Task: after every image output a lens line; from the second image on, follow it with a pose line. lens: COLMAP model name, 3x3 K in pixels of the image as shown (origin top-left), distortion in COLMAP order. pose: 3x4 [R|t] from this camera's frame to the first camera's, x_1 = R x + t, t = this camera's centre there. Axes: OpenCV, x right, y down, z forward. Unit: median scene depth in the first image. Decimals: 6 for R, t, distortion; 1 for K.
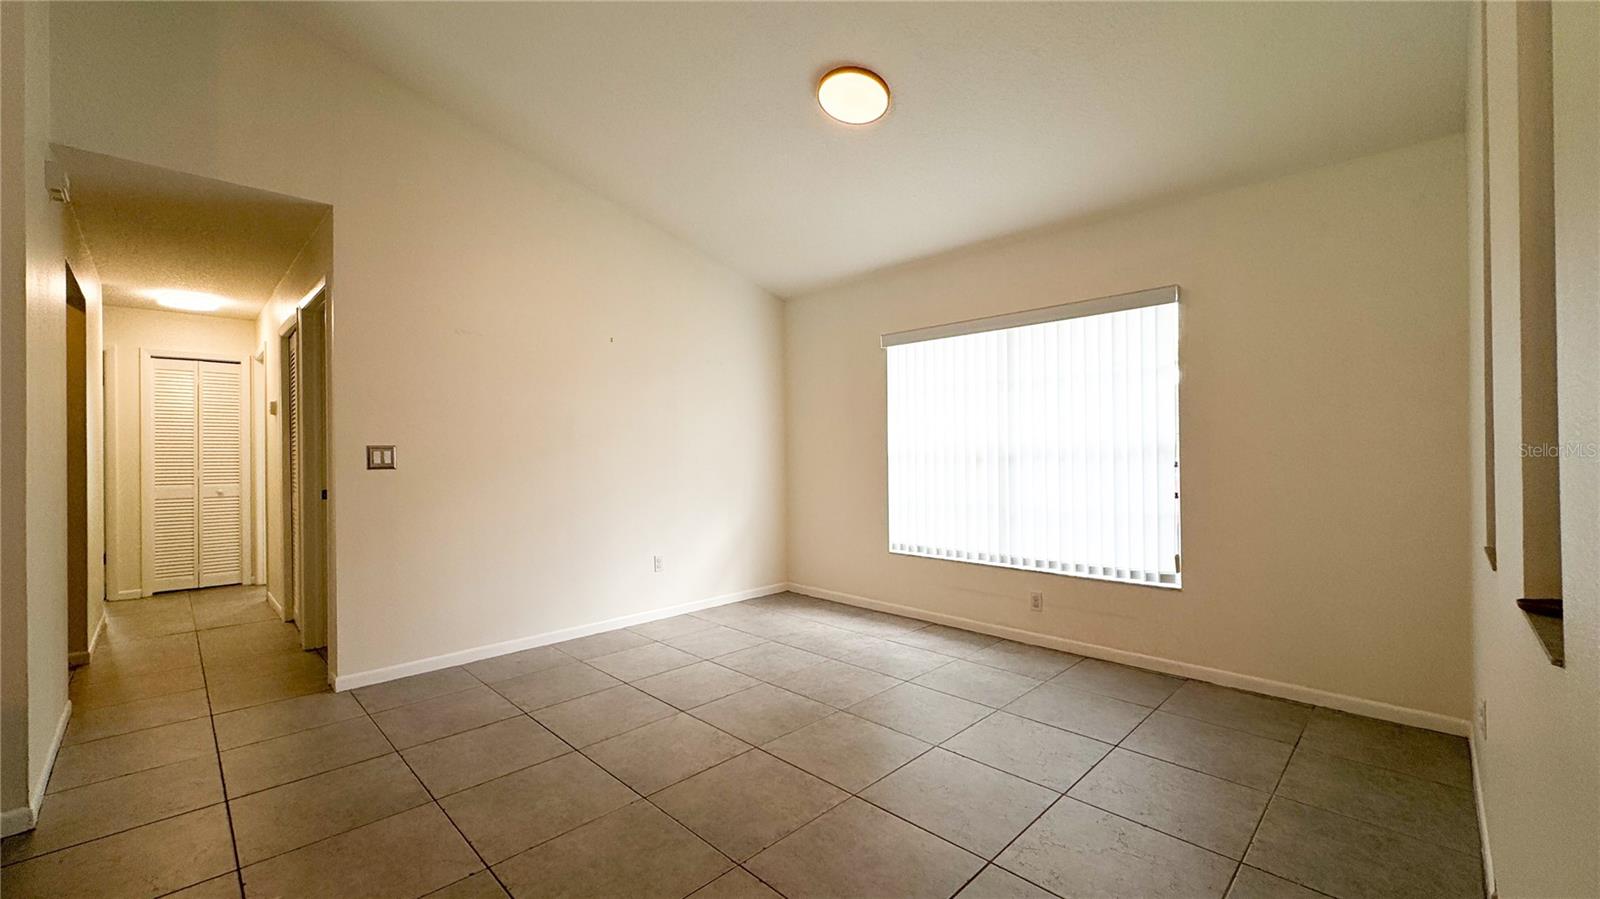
lens RADIAL K [[635.5, 0, 800.0], [0, 635.5, 449.5], [0, 0, 1]] dist [-0.001277, -0.000052]
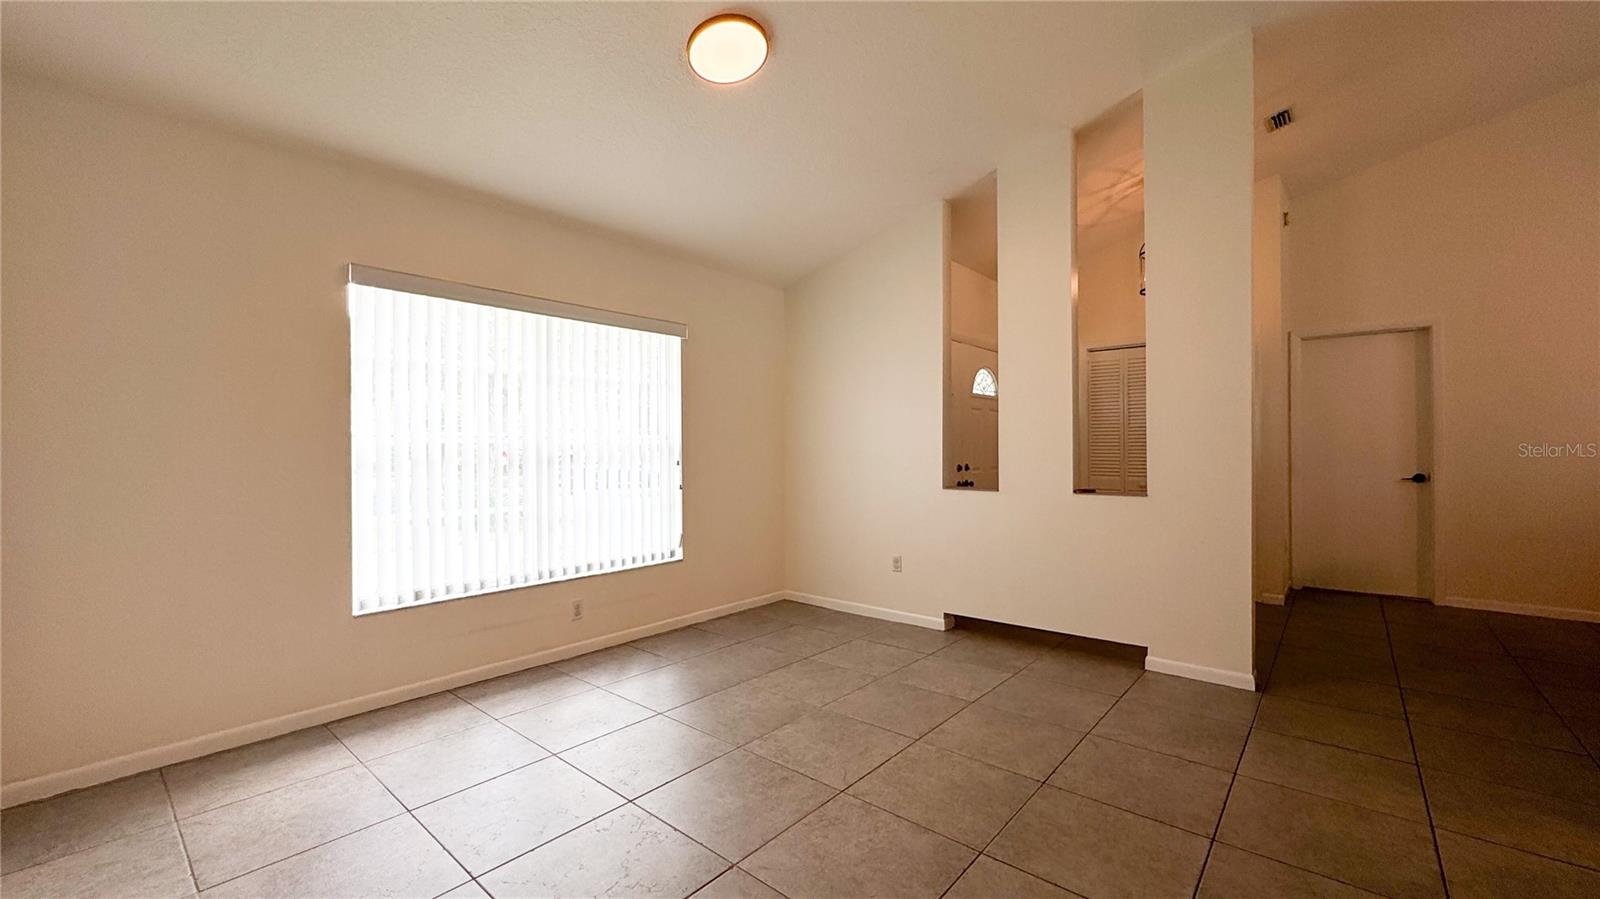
lens RADIAL K [[635.5, 0, 800.0], [0, 635.5, 449.5], [0, 0, 1]] dist [-0.001277, -0.000052]
pose [[-0.071484, 0.010756, 0.997384, -0.644399], [0.004522, 0.999935, -0.010459, 0.010170], [-0.997432, 0.003762, -0.071528, 0.776153]]
